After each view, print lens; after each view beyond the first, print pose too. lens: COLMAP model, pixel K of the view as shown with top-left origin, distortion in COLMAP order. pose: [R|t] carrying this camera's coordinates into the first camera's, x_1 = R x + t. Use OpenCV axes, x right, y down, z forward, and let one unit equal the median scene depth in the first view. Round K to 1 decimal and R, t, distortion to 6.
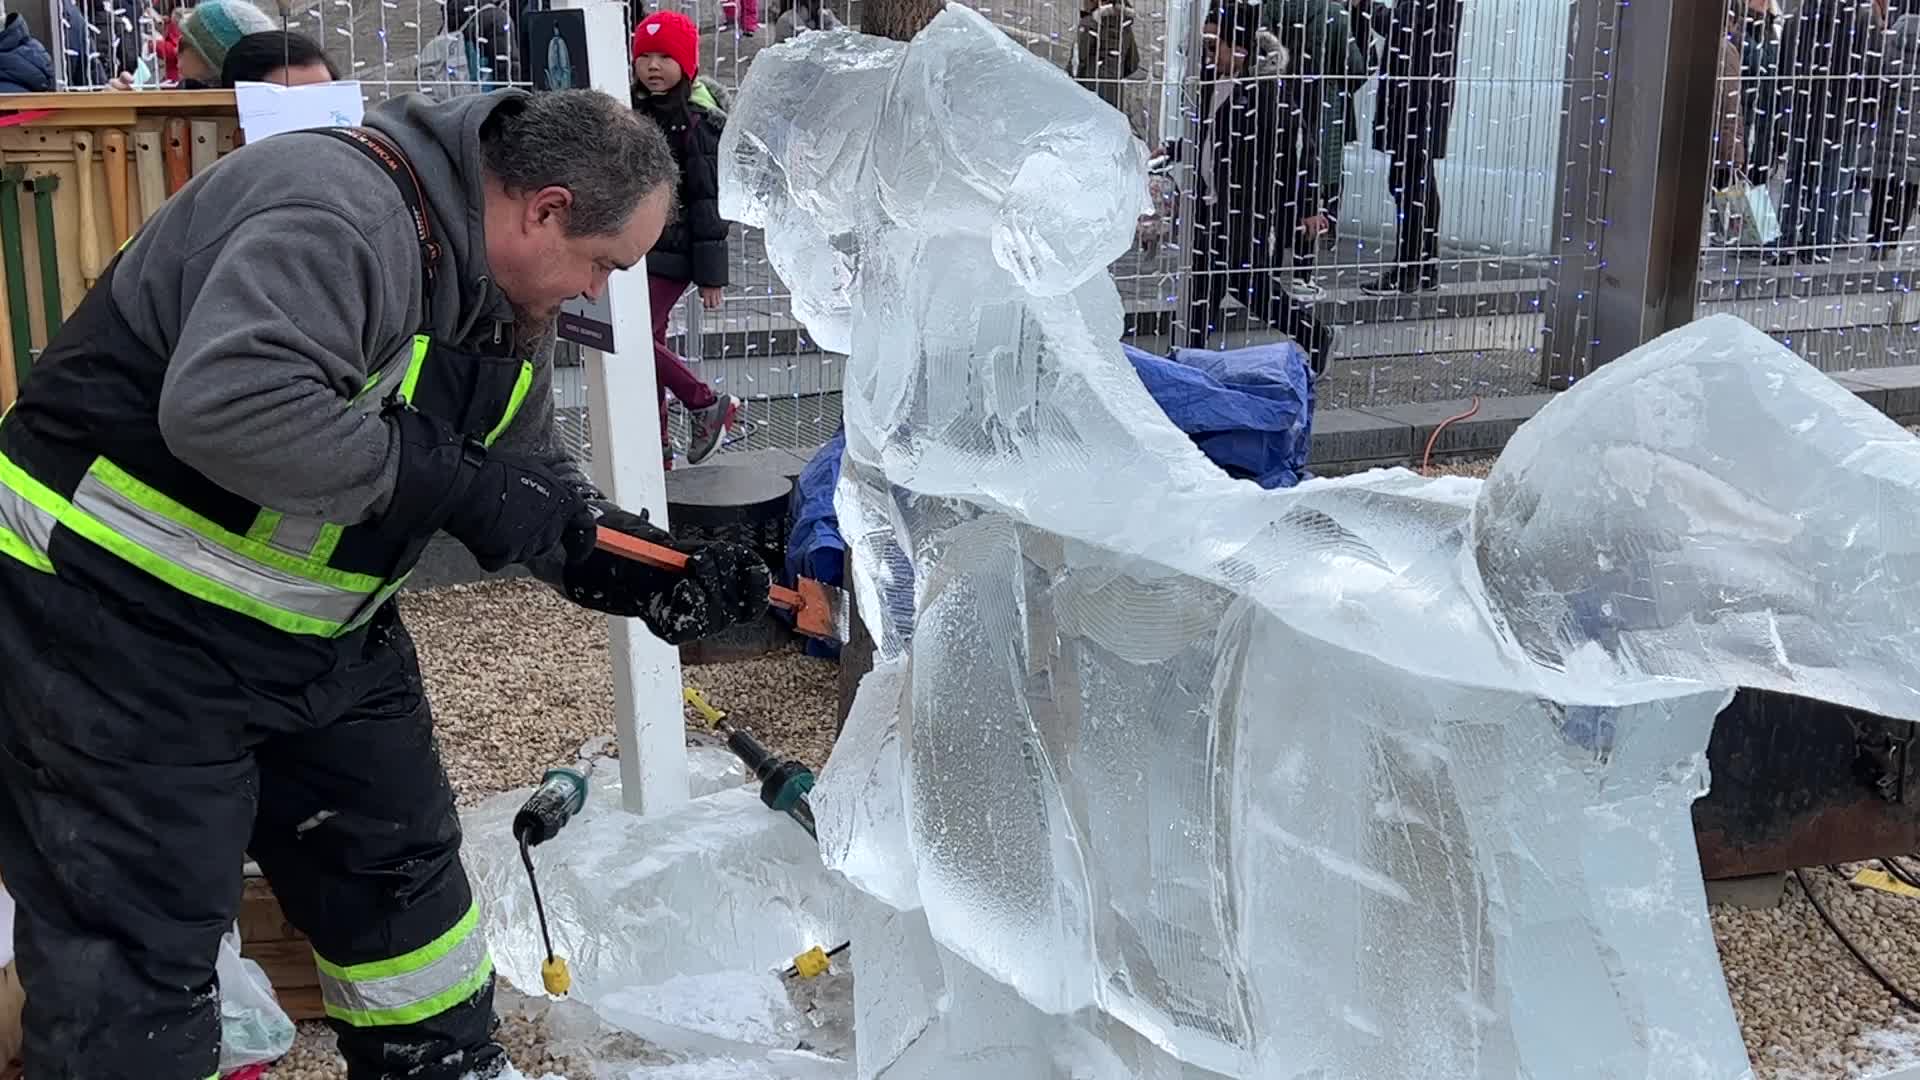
lens RADIAL K [[2348.3, 0, 973.9], [0, 2348.3, 553.2], [0, 0, 1]] dist [0.079934, 0.000000]
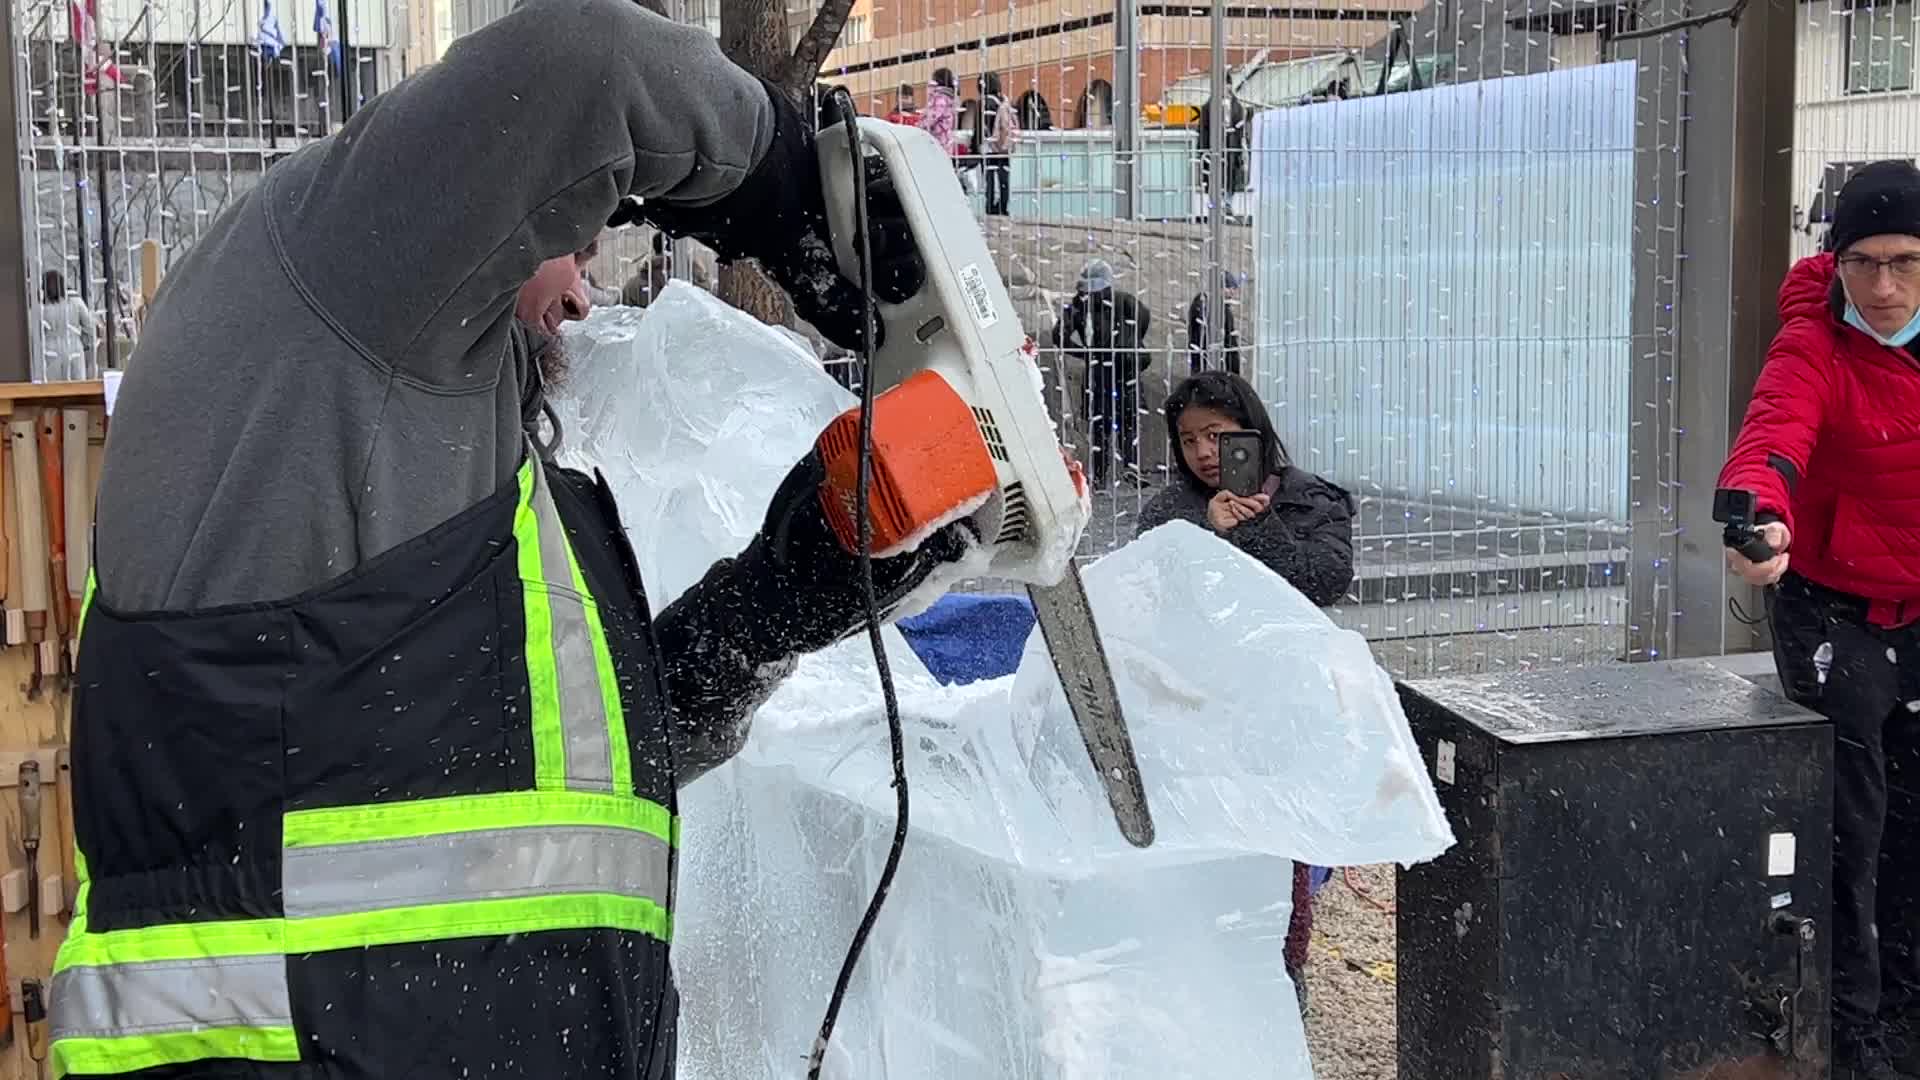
lens RADIAL K [[2606.5, 0, 956.8], [0, 2606.5, 574.0], [0, 0, 1]] dist [0.087315, 0.000000]
pose [[0.998122, -0.023363, -0.056622, 0.130940], [0.016672, 0.993122, -0.115887, 0.032913], [0.058940, 0.114726, 0.991647, -0.129259]]
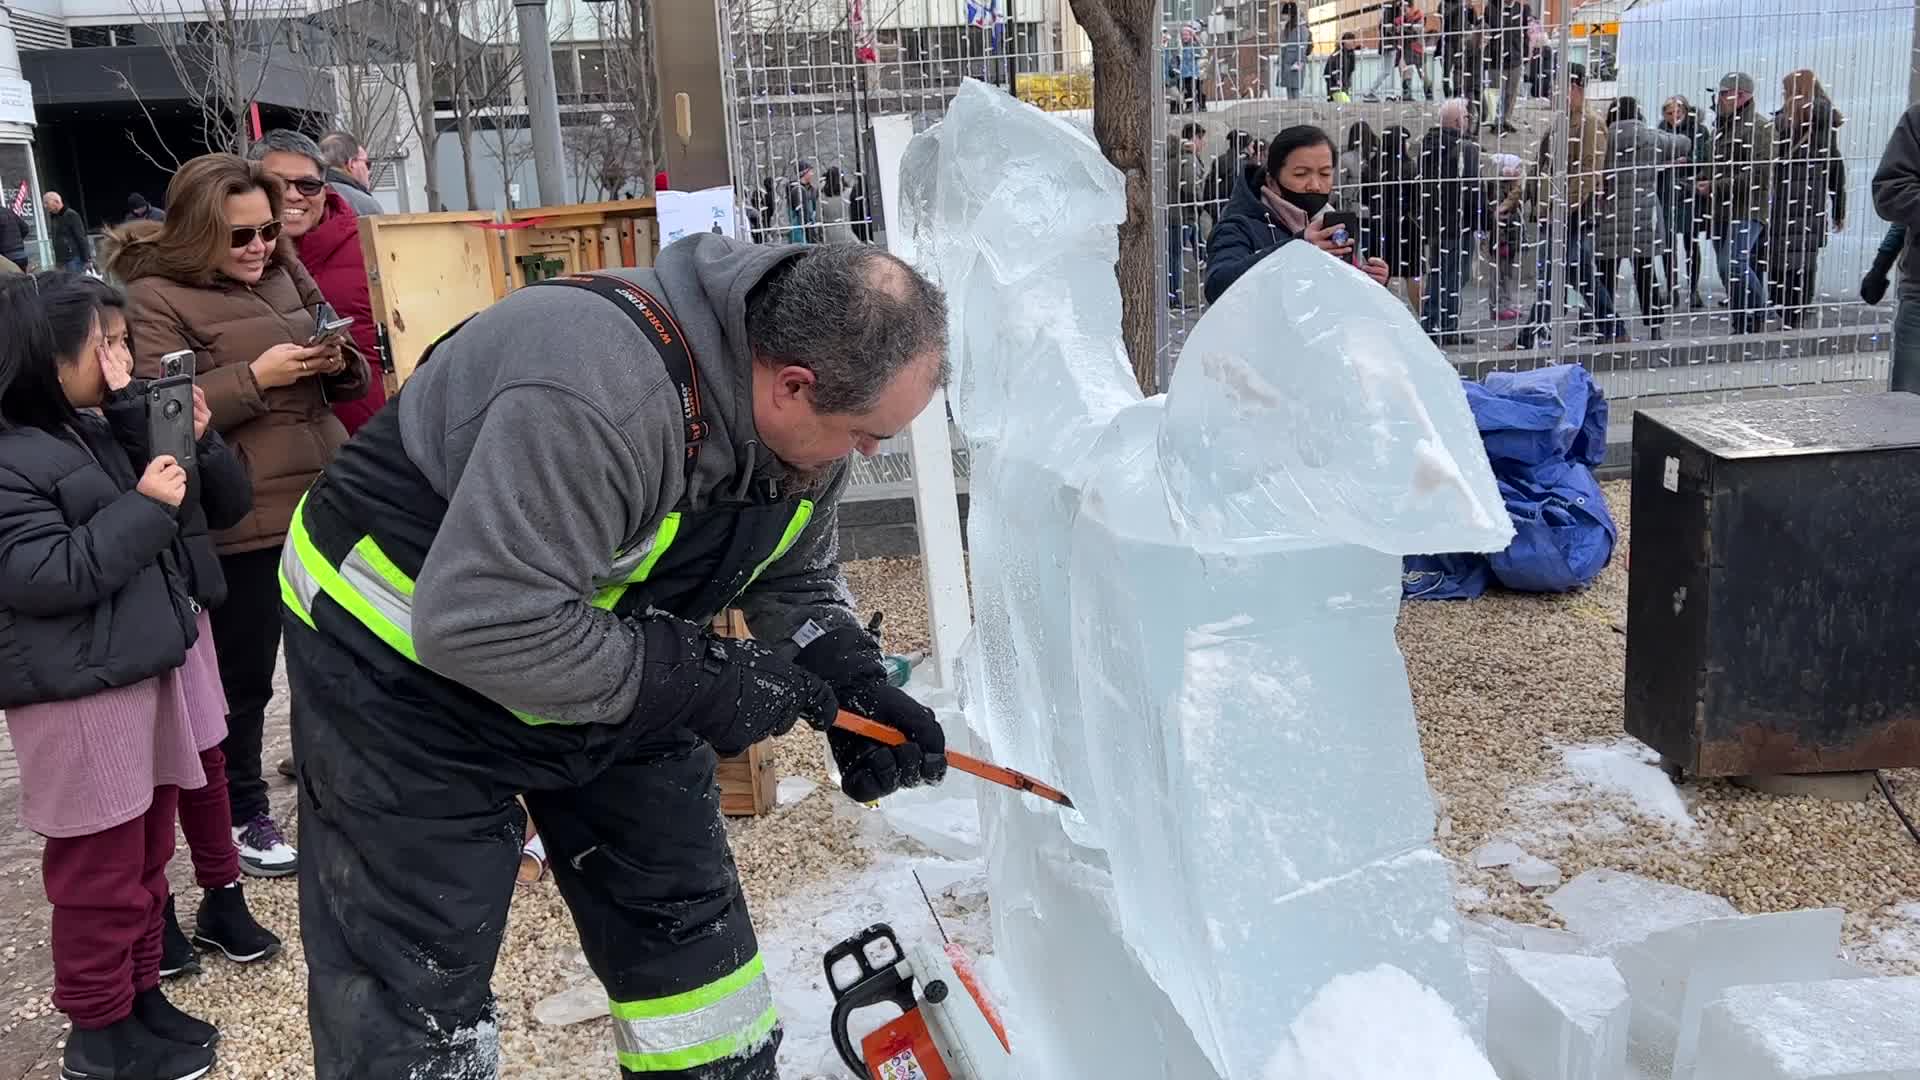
lens RADIAL K [[1651.2, 0, 947.6], [0, 1651.2, 545.8], [0, 0, 1]] dist [0.102866, -0.100941]
pose [[0.948030, 0.004790, -0.318145, 0.202141], [-0.006687, 0.999966, -0.004869, 0.031931], [0.318111, 0.006744, 0.948030, 0.050957]]
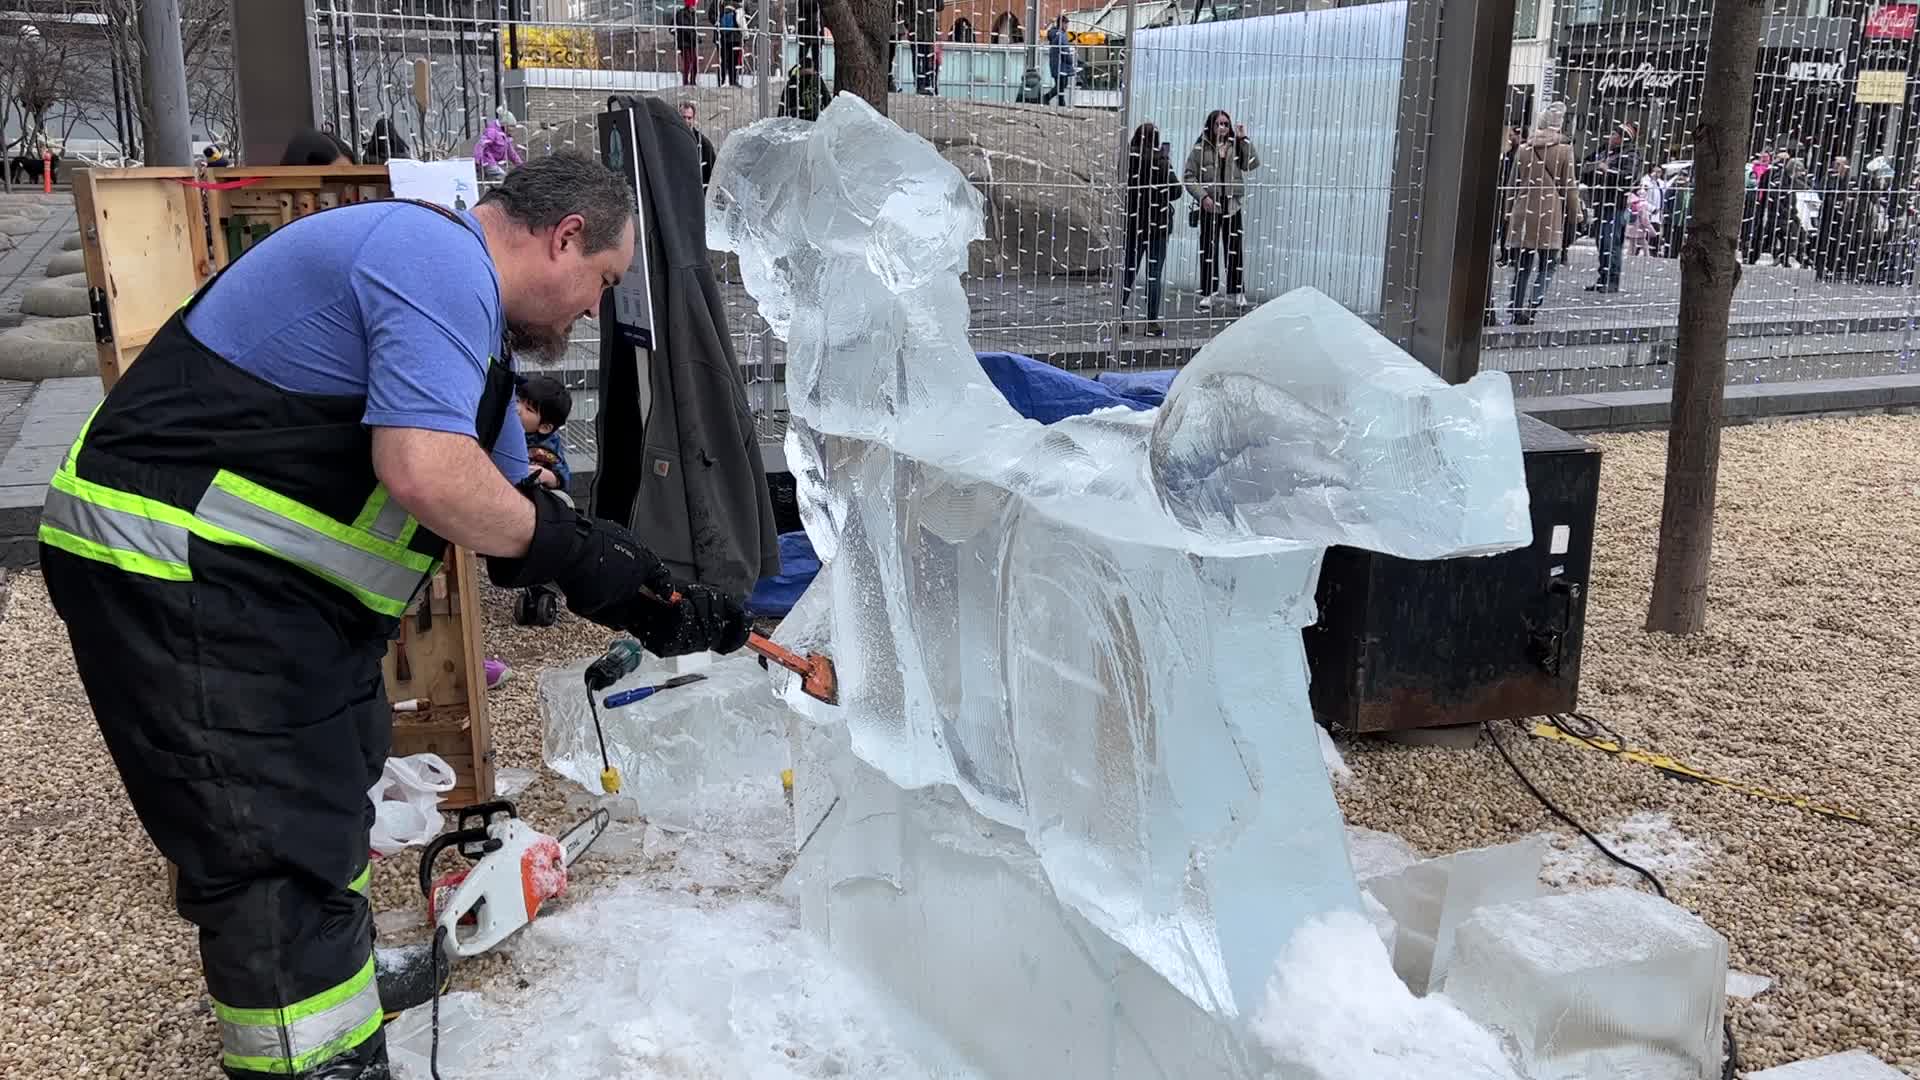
lens RADIAL K [[1651.2, 0, 962.6], [0, 1651.2, 545.3], [0, 0, 1]] dist [0.102866, -0.100941]
pose [[0.999700, 0.008960, -0.022797, 0.062207], [-0.008775, 0.999928, 0.008189, 0.025005], [0.022868, -0.007987, 0.999707, -0.012957]]
